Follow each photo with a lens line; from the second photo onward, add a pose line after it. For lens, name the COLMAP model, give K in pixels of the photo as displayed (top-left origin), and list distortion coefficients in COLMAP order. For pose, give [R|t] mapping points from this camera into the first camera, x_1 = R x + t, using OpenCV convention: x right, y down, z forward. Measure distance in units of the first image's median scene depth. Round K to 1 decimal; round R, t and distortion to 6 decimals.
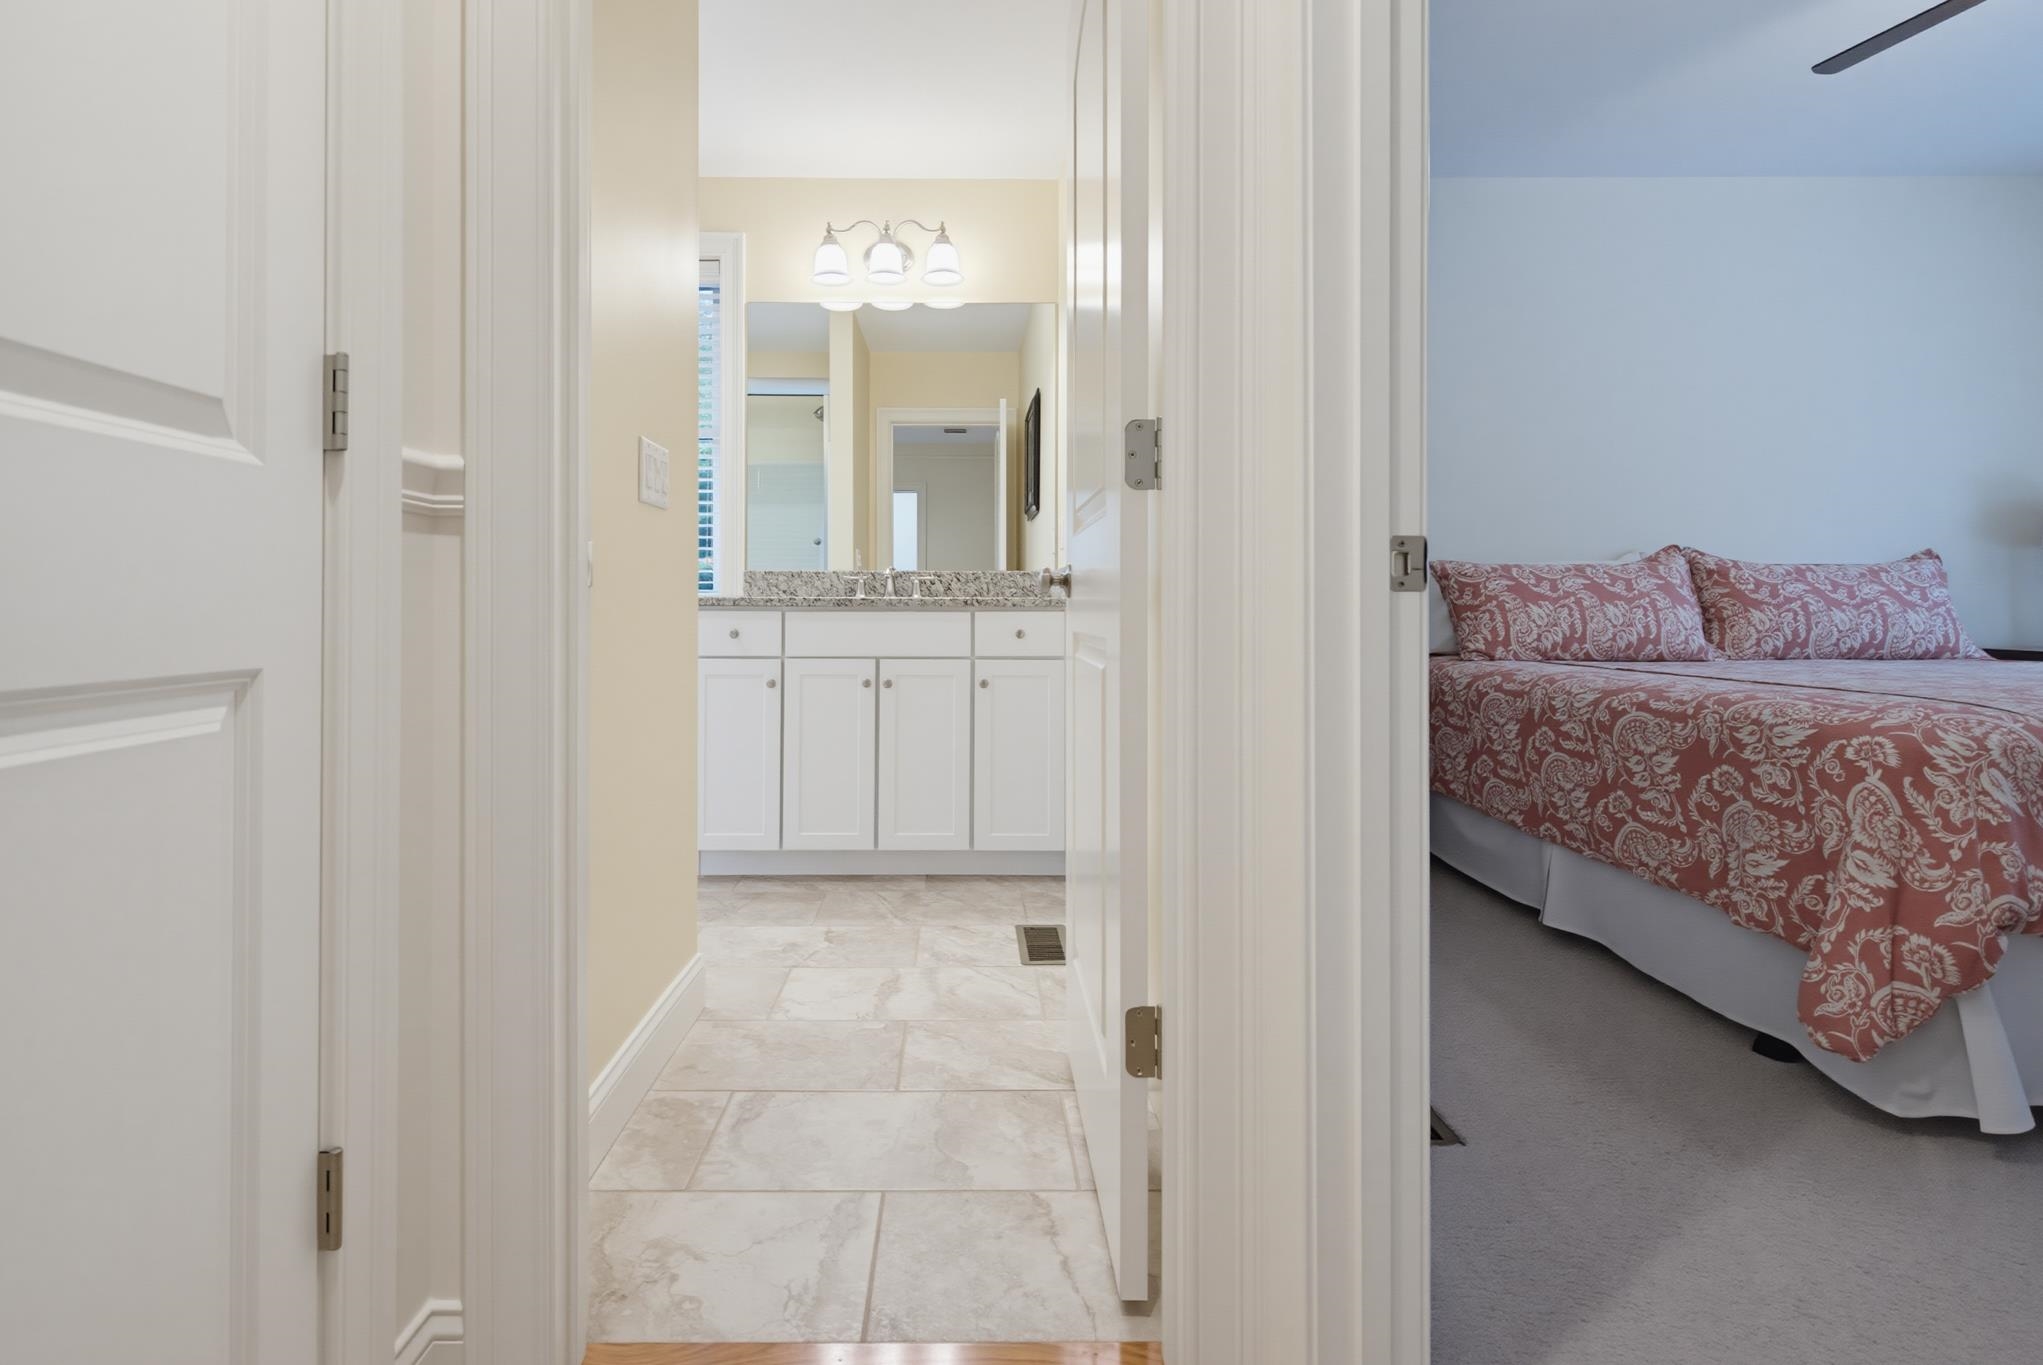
lens RADIAL K [[934.5, 0, 984.1], [0, 934.5, 606.6], [0, 0, 1]] dist [0.001139, -0.002194]
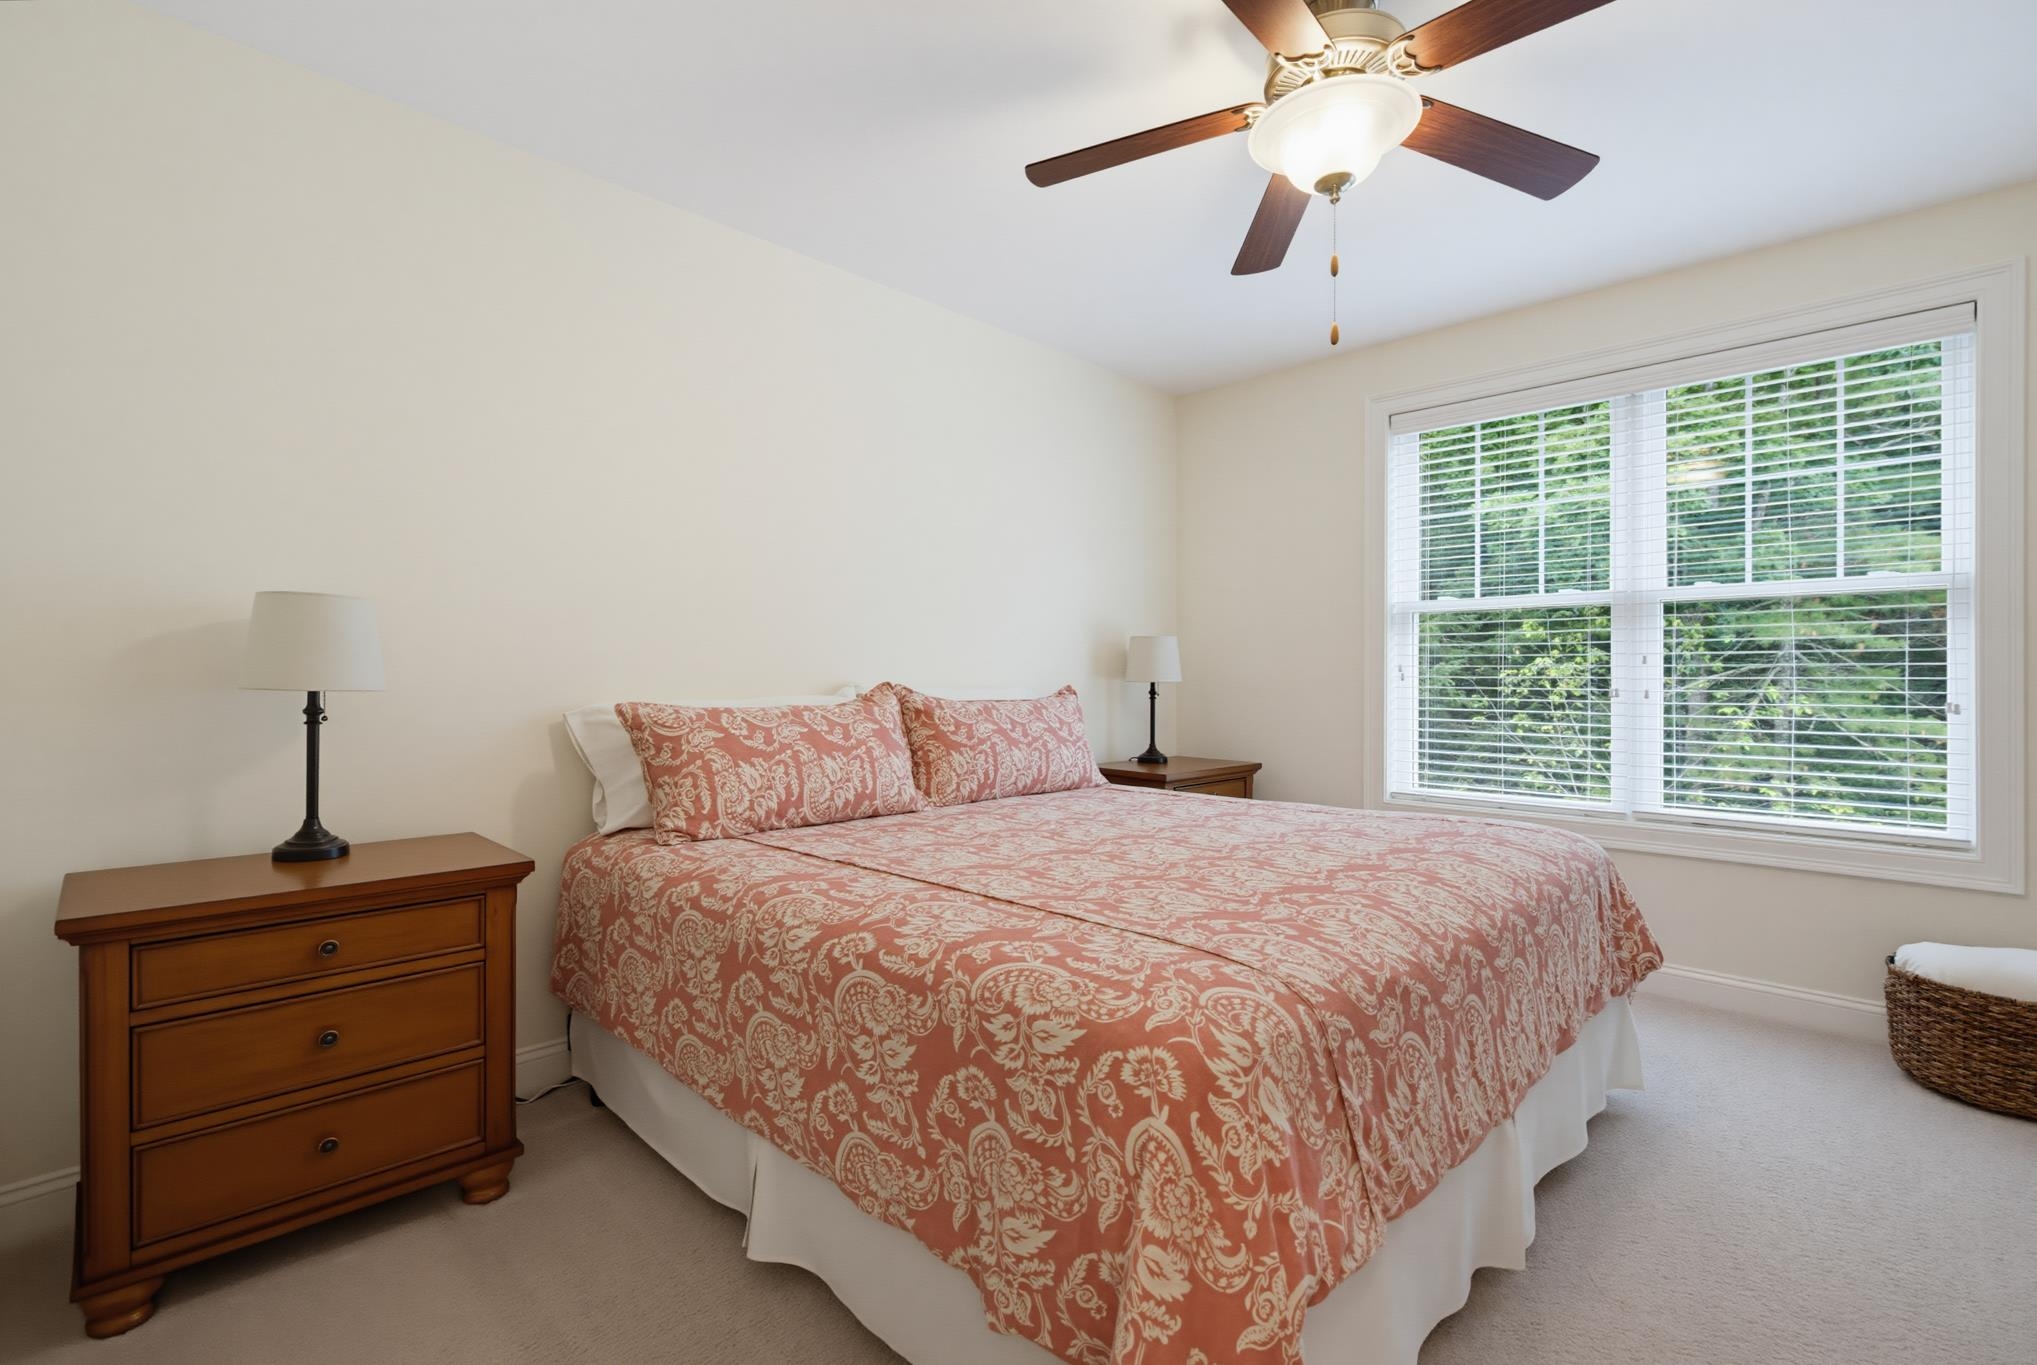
lens RADIAL K [[931.8, 0, 1002.5], [0, 931.8, 681.2], [0, 0, 1]] dist [0.001139, -0.002194]
pose [[0.710549, 0.005855, 0.703623, 0.271596], [-0.003149, 0.999982, -0.005140, -0.095294], [-0.703641, 0.001437, 0.710555, 0.417558]]
